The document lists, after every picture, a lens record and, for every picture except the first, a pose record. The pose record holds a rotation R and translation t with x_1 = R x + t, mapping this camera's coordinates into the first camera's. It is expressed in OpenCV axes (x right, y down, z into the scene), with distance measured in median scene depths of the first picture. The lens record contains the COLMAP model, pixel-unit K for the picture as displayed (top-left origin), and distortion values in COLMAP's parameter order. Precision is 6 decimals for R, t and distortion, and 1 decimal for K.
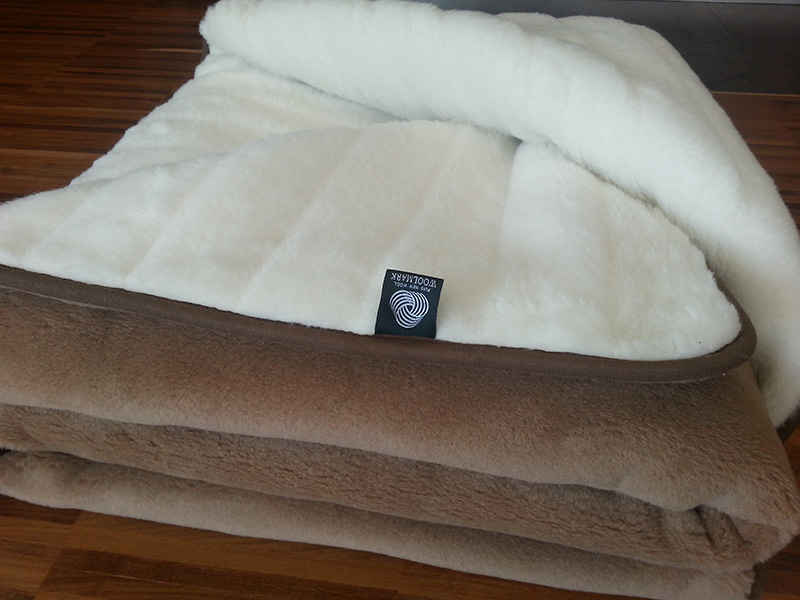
lens RADIAL K [[671.5, 0, 397.5], [0, 671.5, 297.2], [0, 0, 1]] dist [0.046946, -0.088235]
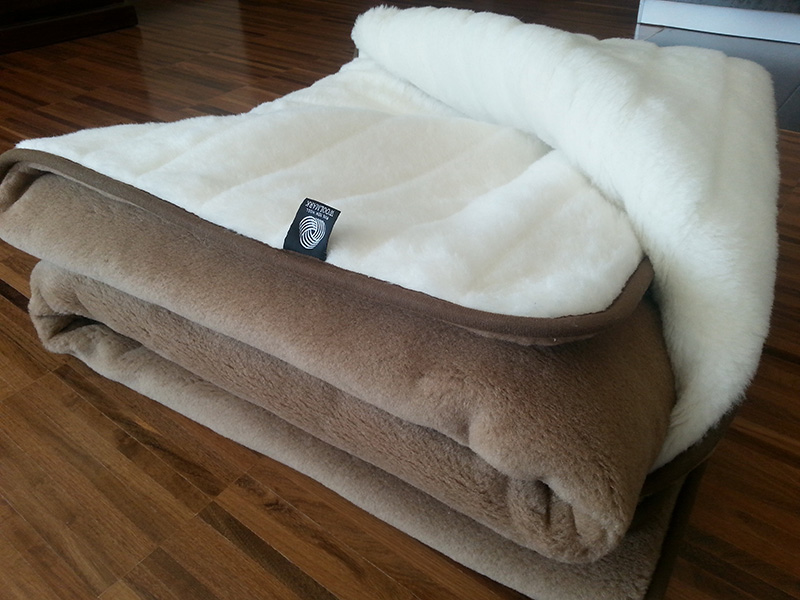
lens RADIAL K [[671.5, 0, 402.0], [0, 671.5, 298.9], [0, 0, 1]] dist [0.046946, -0.088235]
pose [[0.927083, 0.209395, -0.310918, 0.490198], [-0.229662, 0.972819, -0.029628, 0.114099], [0.296263, 0.098874, 0.949975, -0.047147]]
